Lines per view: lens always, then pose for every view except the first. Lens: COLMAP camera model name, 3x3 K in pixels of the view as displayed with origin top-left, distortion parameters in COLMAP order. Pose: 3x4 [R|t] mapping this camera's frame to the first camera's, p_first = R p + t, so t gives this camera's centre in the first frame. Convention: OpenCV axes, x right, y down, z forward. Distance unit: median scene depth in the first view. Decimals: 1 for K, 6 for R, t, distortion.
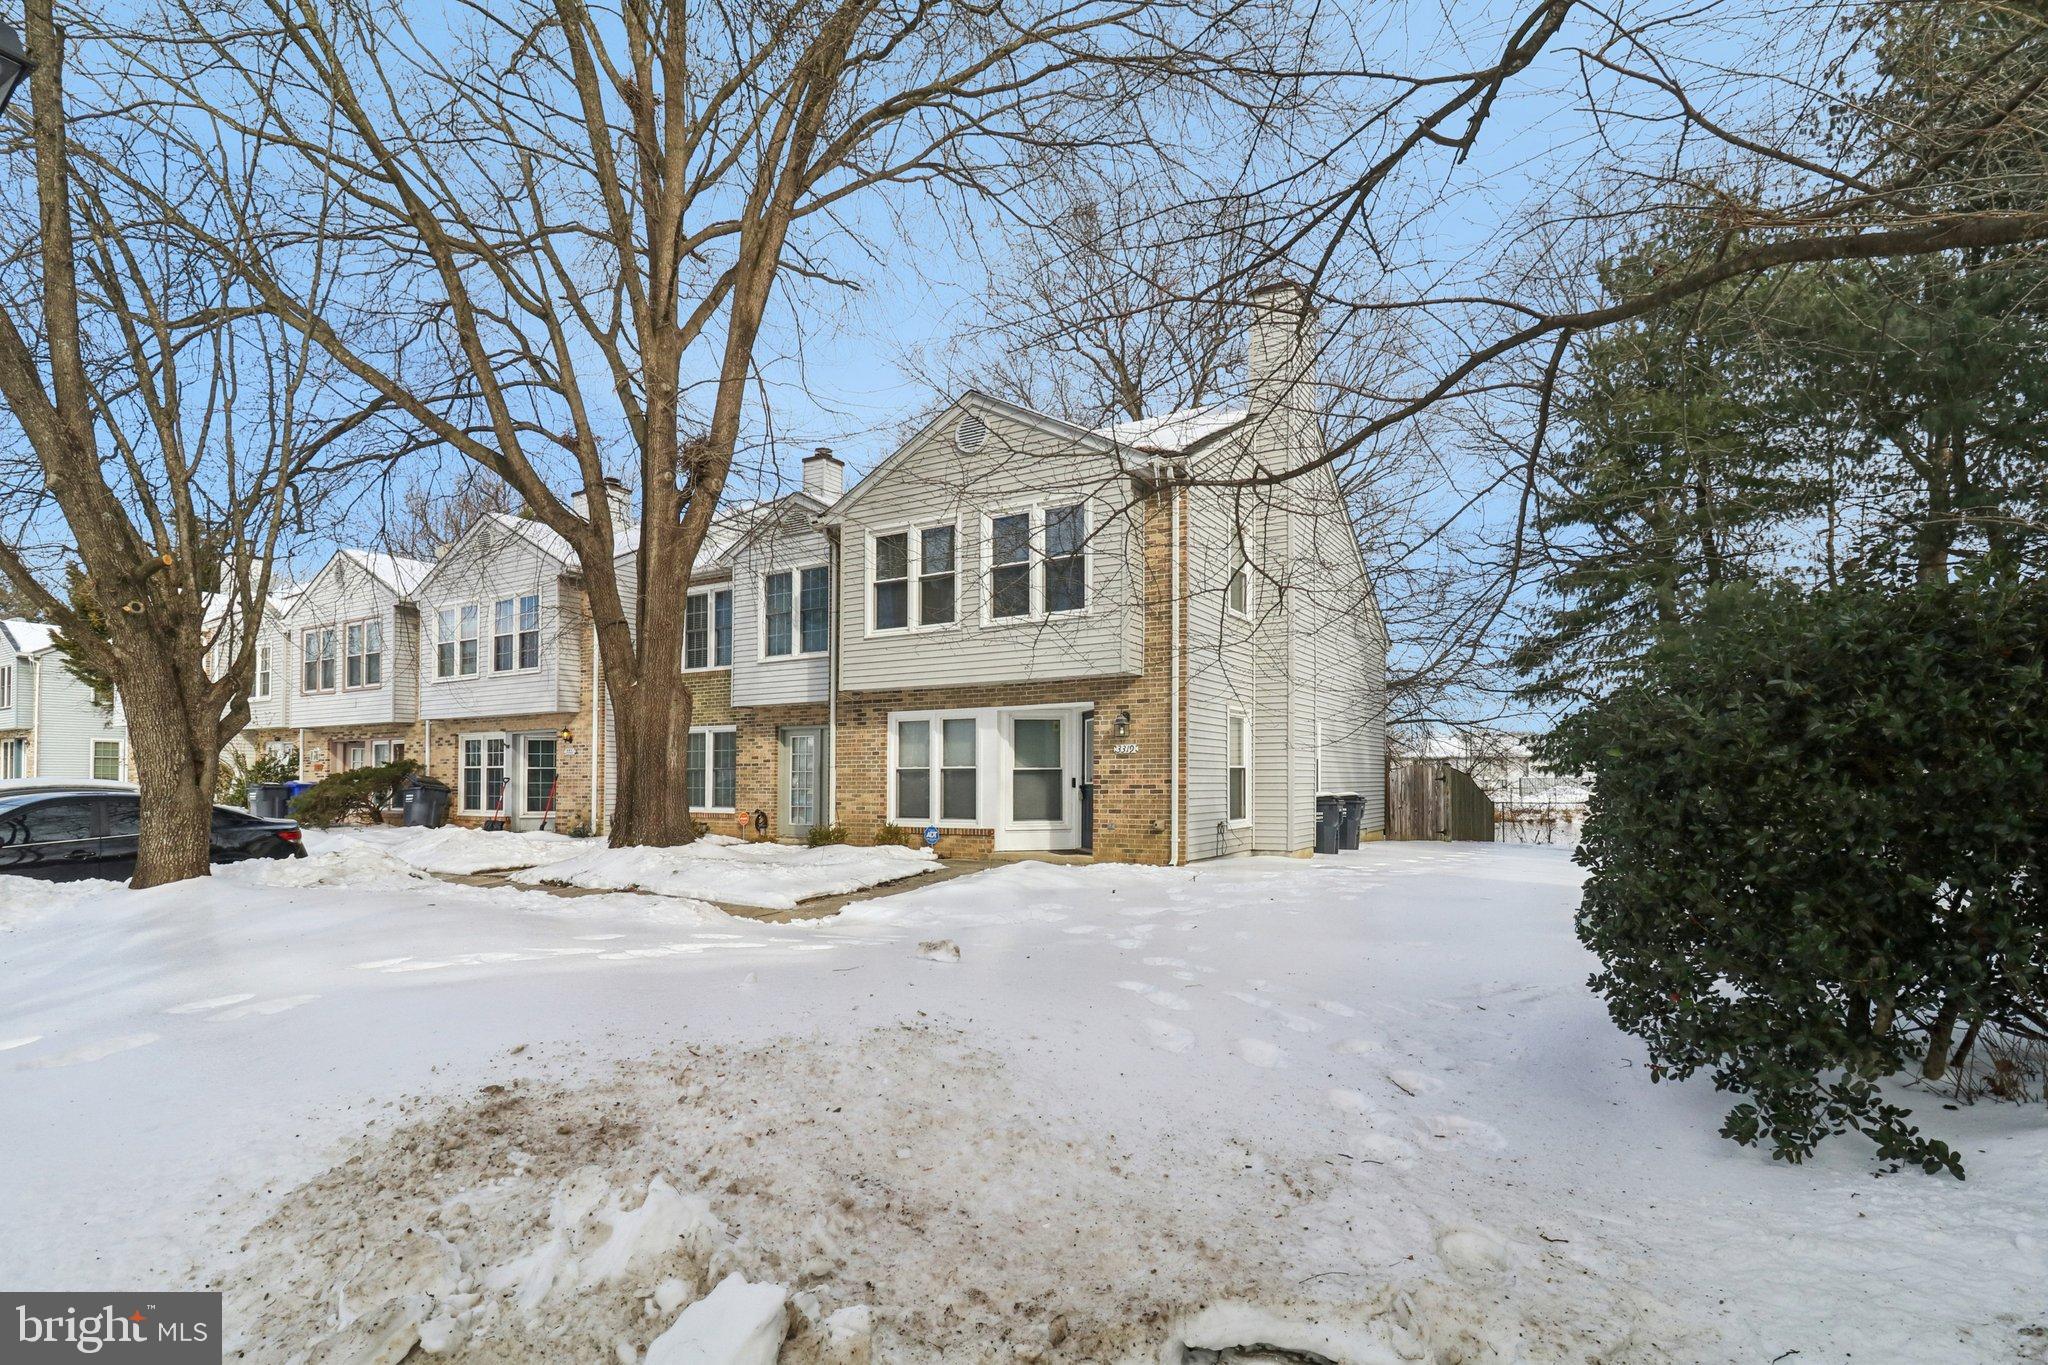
lens RADIAL K [[975.8, 0, 1008.9], [0, 975.8, 652.3], [0, 0, 1]] dist [-0.001260, -0.014588]
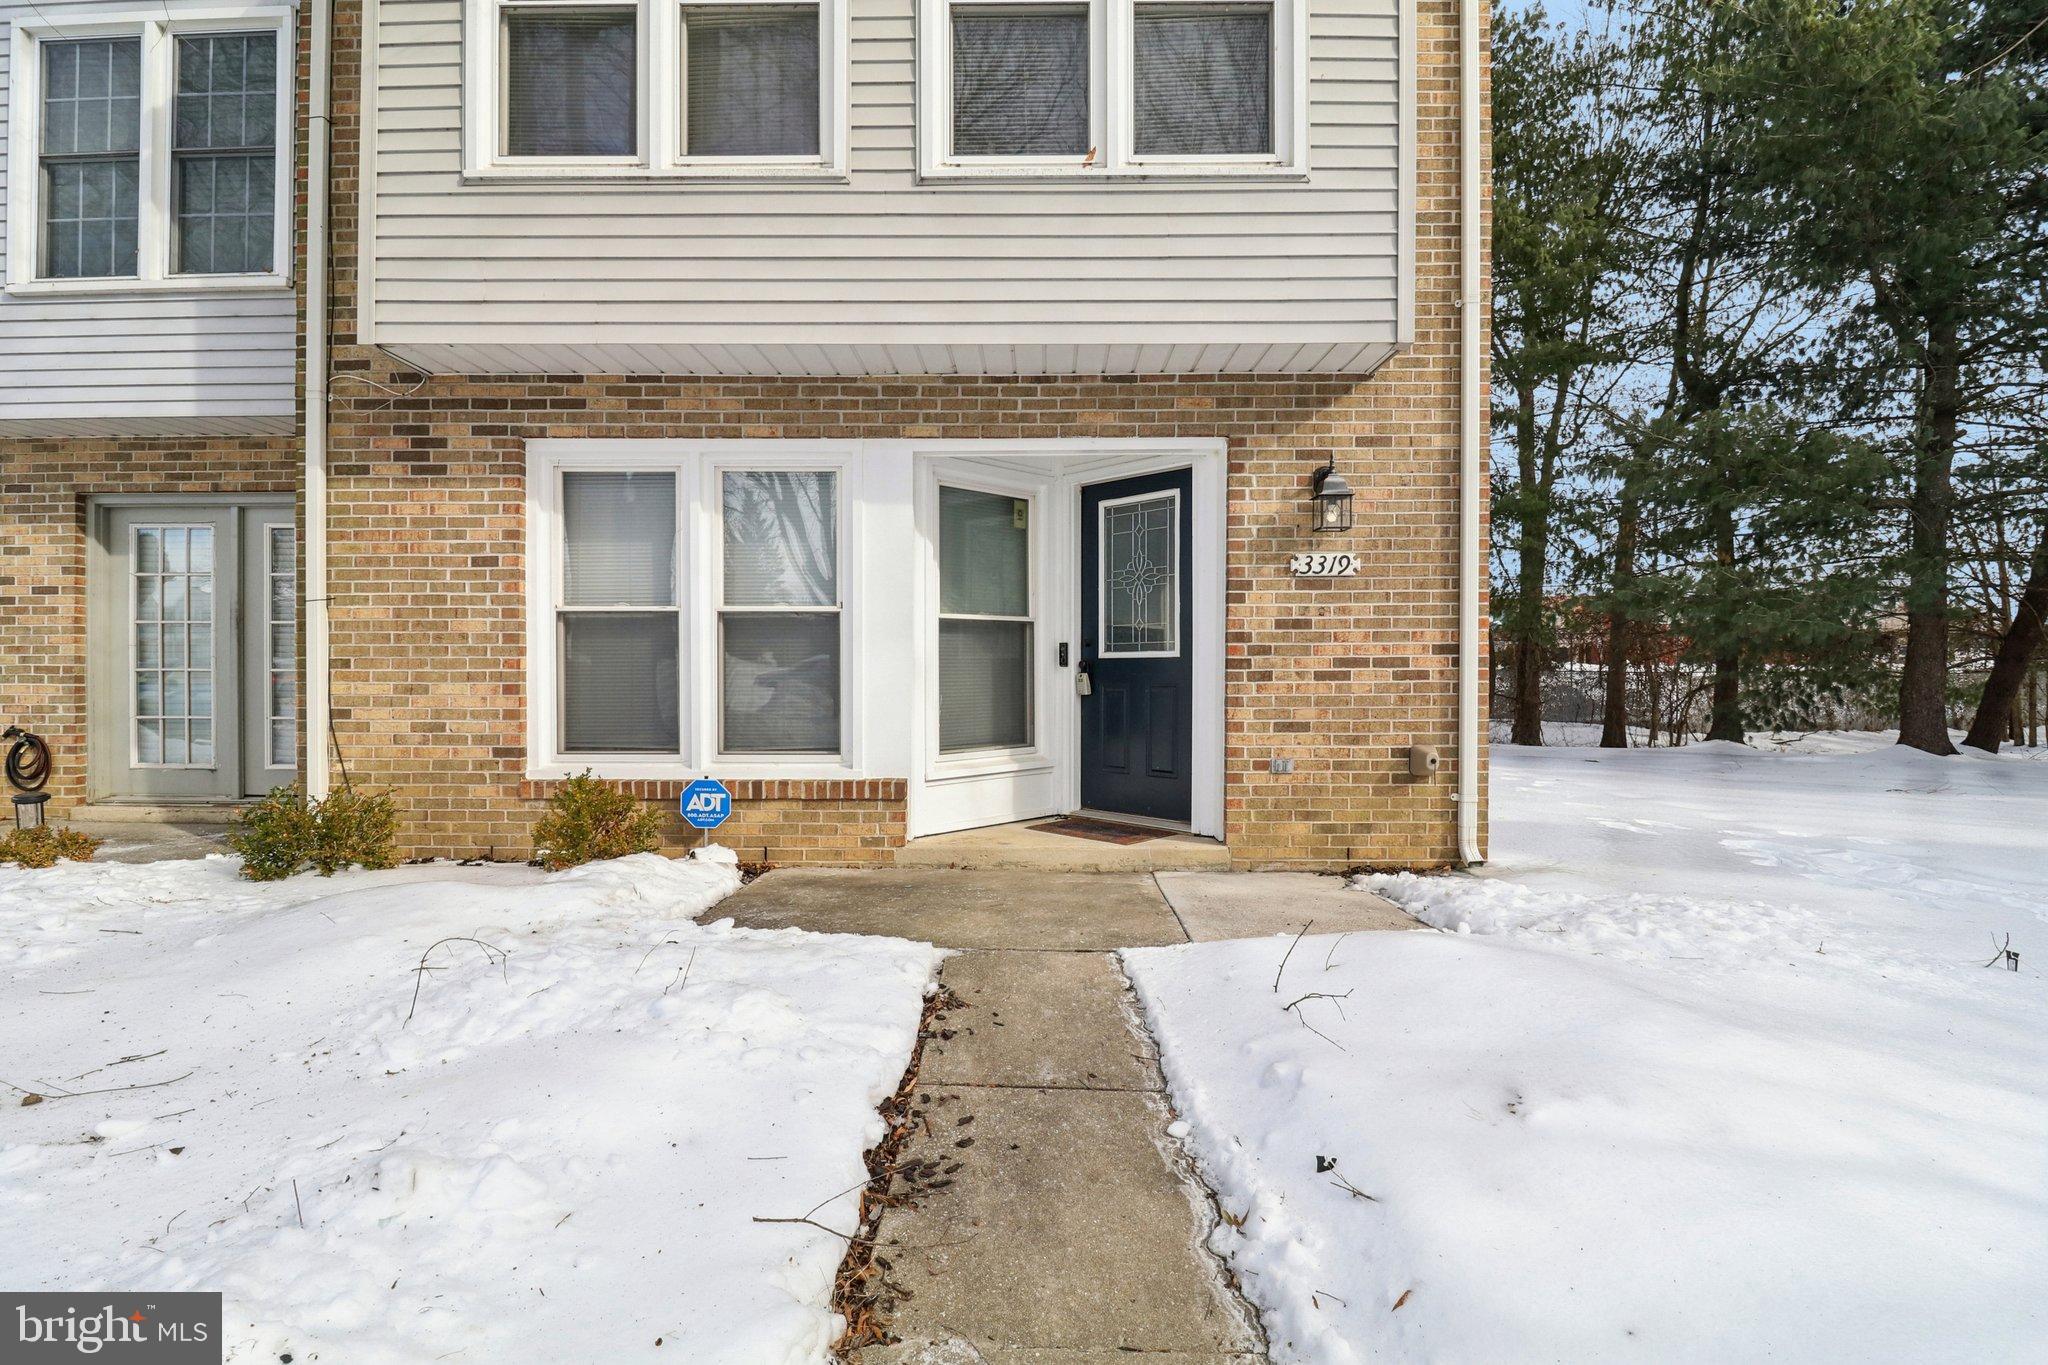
lens RADIAL K [[975.8, 0, 1008.9], [0, 975.8, 652.3], [0, 0, 1]] dist [-0.001260, -0.014588]
pose [[0.855205, 0.010537, 0.518182, -0.167479], [-0.071151, 0.992714, 0.097241, 0.096296], [-0.513382, -0.120030, 0.849724, 0.675729]]
